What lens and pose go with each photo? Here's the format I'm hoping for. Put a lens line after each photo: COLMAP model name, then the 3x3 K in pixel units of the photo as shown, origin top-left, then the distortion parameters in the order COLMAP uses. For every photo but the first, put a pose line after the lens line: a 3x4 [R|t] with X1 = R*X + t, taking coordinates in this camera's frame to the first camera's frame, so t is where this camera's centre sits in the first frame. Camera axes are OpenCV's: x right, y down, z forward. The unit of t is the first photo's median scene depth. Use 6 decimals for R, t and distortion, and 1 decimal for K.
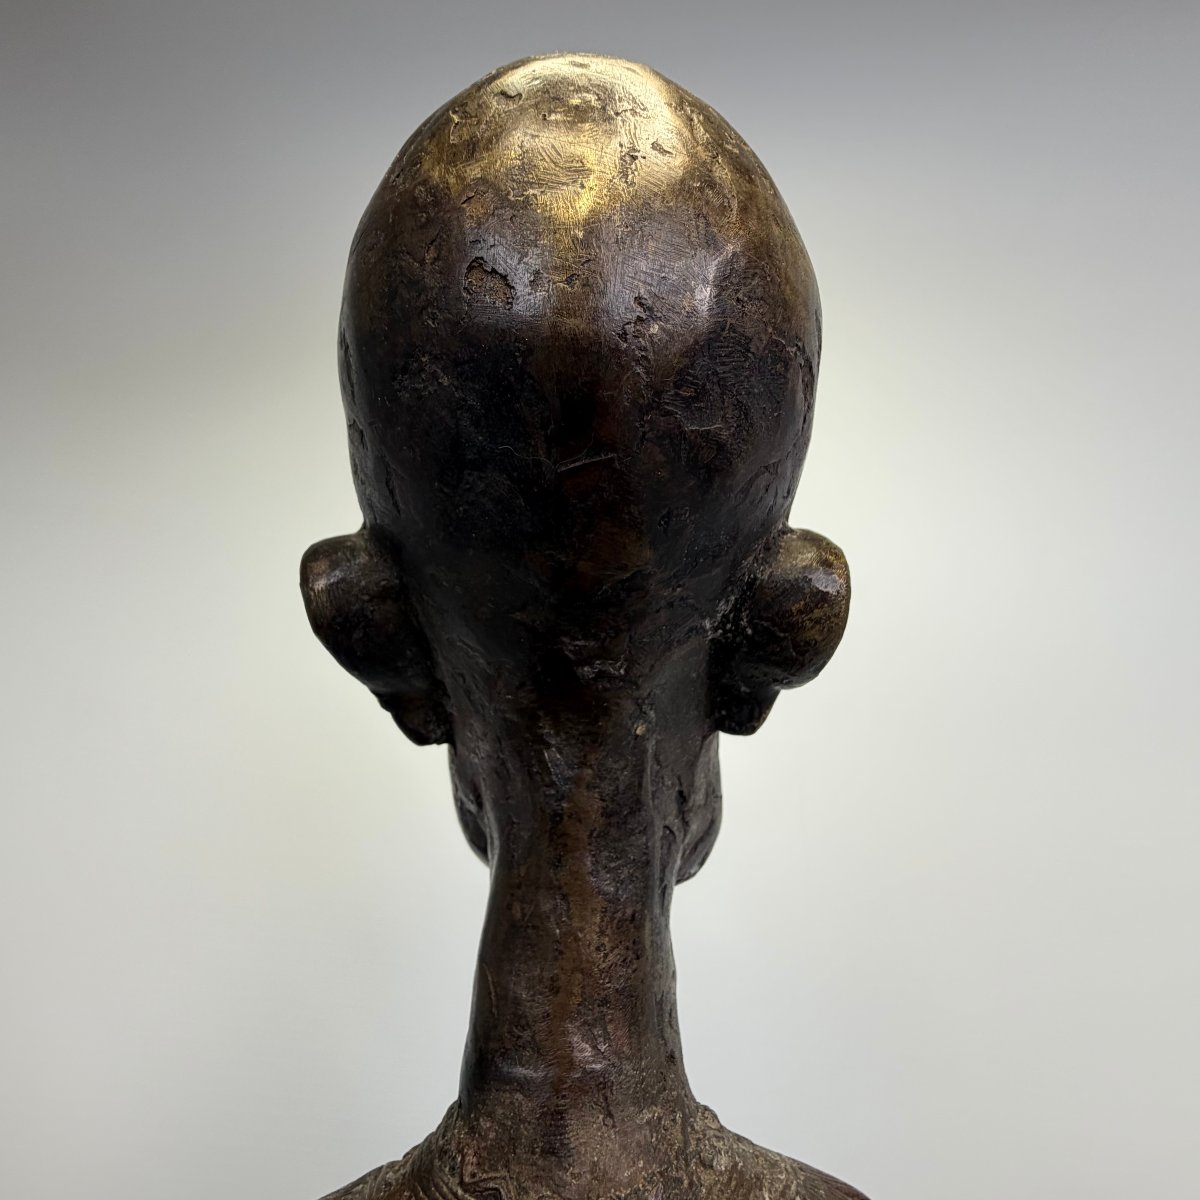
lens RADIAL K [[699.5, 0, 600.0], [0, 699.5, 600.0], [0, 0, 1]] dist [-0.004665, -0.000221]
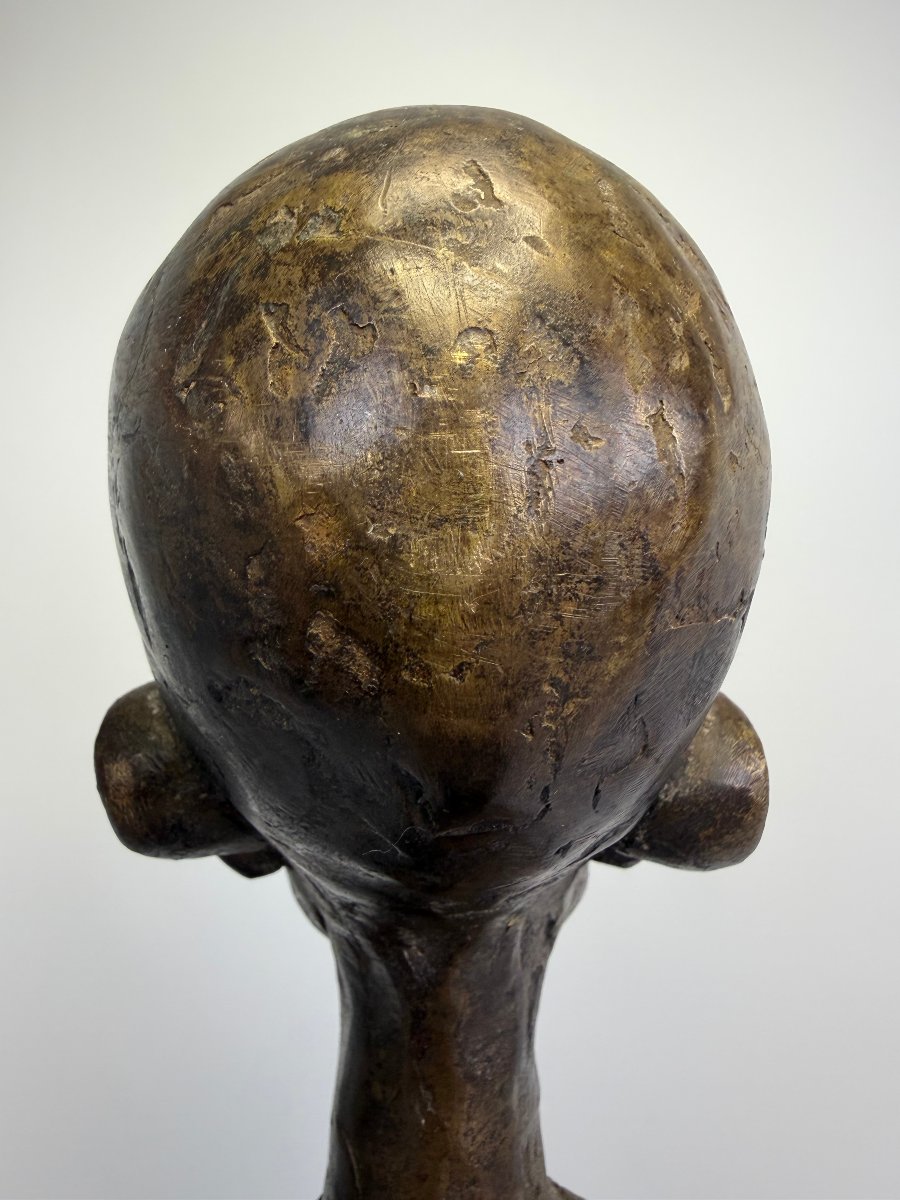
lens RADIAL K [[831.8, 0, 450.0], [0, 831.8, 600.0], [0, 0, 1]] dist [0.004813, 0.005196]
pose [[0.999098, -0.016247, 0.039227, -0.059614], [0.004088, 0.956407, 0.292008, -0.549382], [-0.042261, -0.291585, 0.955611, 0.135265]]
